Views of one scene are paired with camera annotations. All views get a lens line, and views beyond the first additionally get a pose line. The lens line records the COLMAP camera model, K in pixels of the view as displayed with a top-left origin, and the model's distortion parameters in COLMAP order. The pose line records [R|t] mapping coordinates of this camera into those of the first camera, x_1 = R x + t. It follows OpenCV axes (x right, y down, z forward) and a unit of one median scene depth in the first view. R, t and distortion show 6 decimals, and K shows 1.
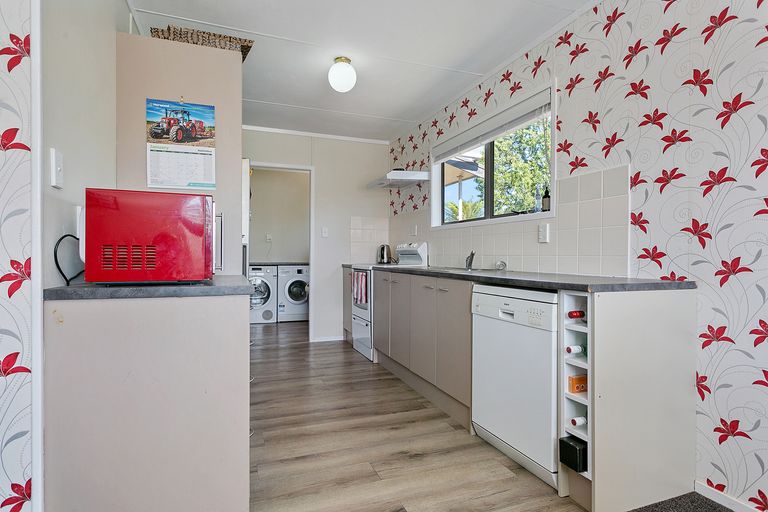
lens RADIAL K [[404.4, 0, 376.5], [0, 404.4, 257.9], [0, 0, 1]] dist [-0.001922, 0.000322]
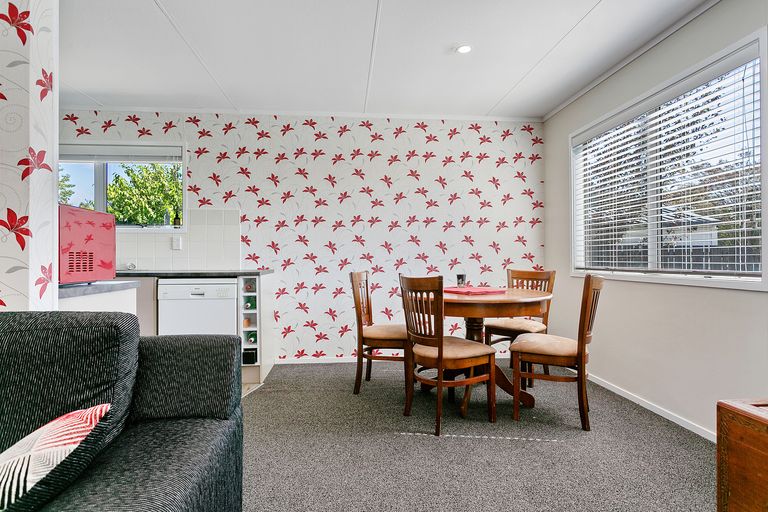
lens RADIAL K [[404.4, 0, 376.5], [0, 404.4, 257.9], [0, 0, 1]] dist [-0.001922, 0.000322]
pose [[0.272696, -0.006702, 0.962077, -1.057288], [0.011890, 0.999923, 0.003596, -0.005653], [-0.962027, 0.010459, 0.272755, -0.132679]]
